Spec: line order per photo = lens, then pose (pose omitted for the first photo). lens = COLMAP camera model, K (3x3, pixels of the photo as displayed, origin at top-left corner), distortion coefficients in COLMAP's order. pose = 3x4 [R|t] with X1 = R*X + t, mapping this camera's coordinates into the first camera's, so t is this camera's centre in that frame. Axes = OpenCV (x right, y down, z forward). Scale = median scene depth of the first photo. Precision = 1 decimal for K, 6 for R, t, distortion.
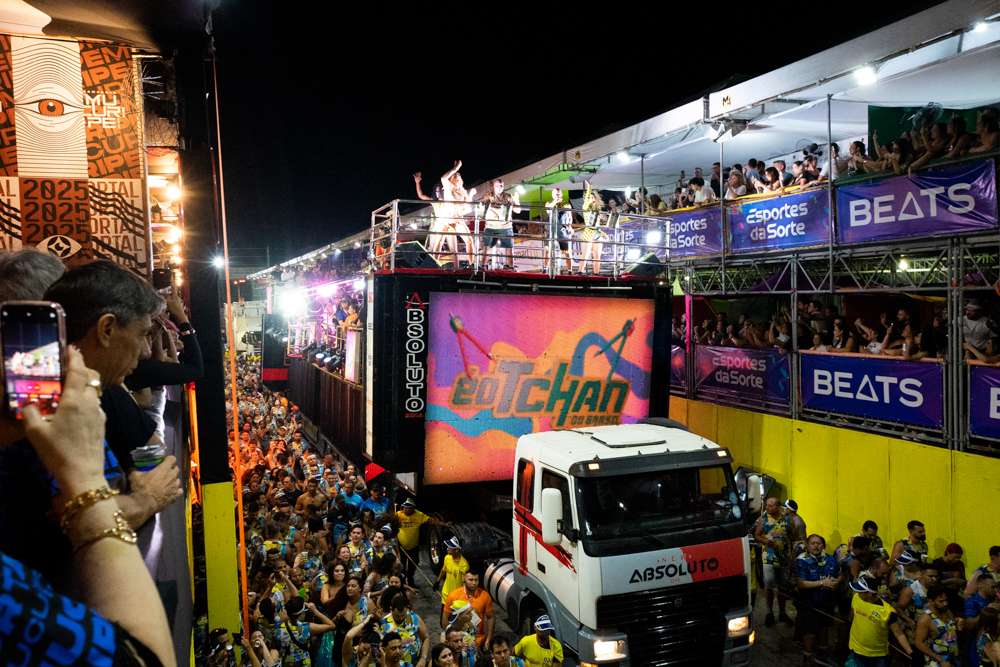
lens RADIAL K [[861.5, 0, 492.8], [0, 861.5, 330.3], [0, 0, 1]] dist [0.038793, 0.024168]
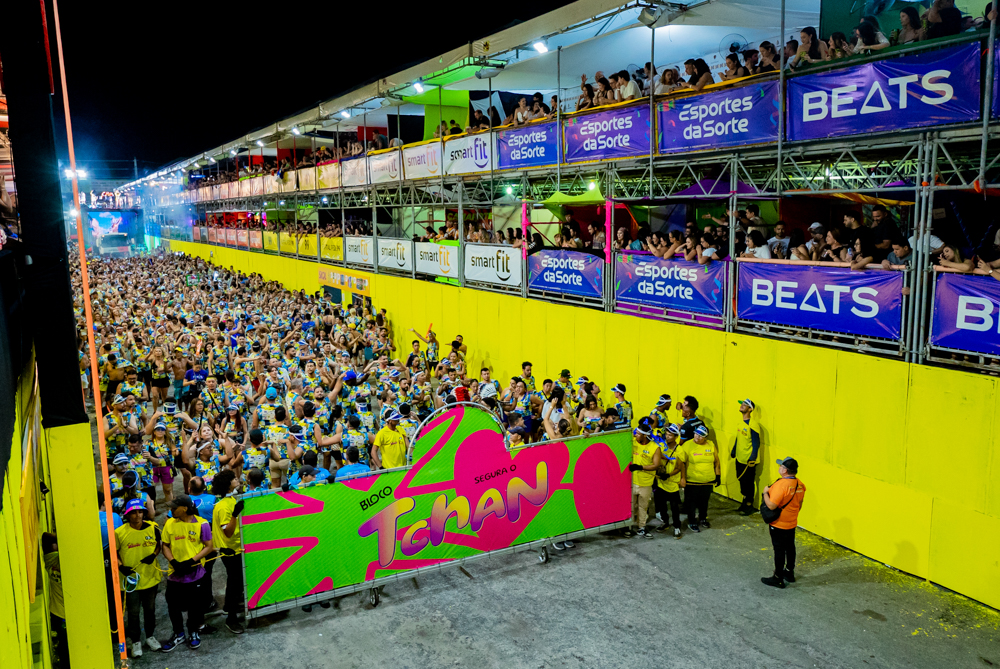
lens RADIAL K [[839.2, 0, 497.5], [0, 839.2, 328.0], [0, 0, 1]] dist [-0.006153, 0.015792]
pose [[0.989040, -0.007276, 0.147471, -0.041290], [-0.006930, 0.995397, 0.095585, 0.015827], [-0.147488, -0.095559, 0.984437, 0.171539]]
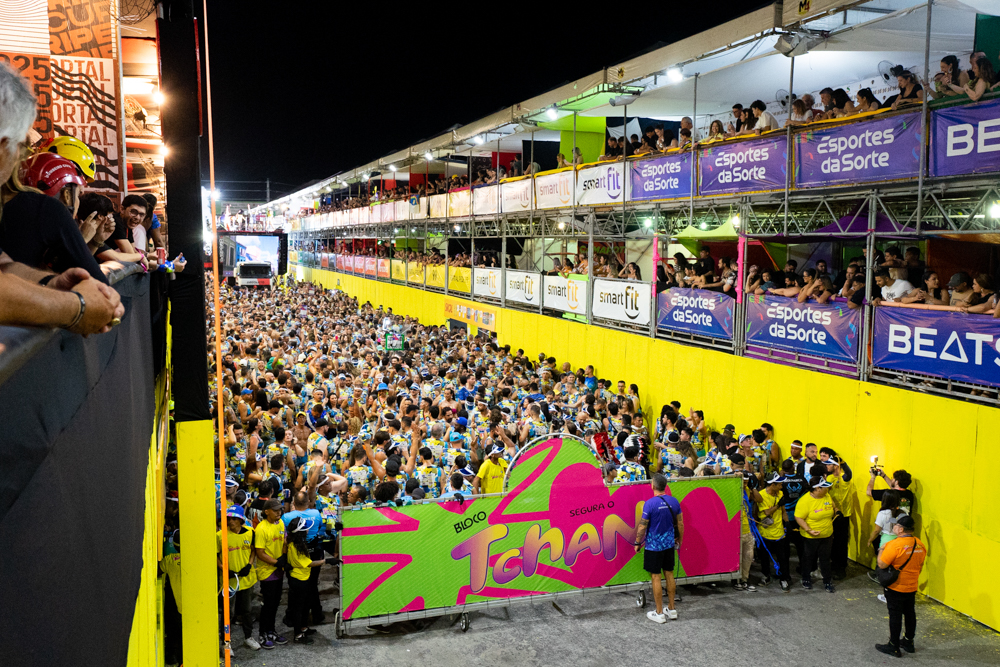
lens RADIAL K [[935.4, 0, 490.6], [0, 935.4, 324.2], [0, 0, 1]] dist [0.047912, 0.015809]
pose [[0.999067, 0.039213, -0.018084, -0.011003], [-0.038307, 0.998112, 0.048015, 0.018128], [0.019933, -0.047277, 0.998683, 0.063256]]
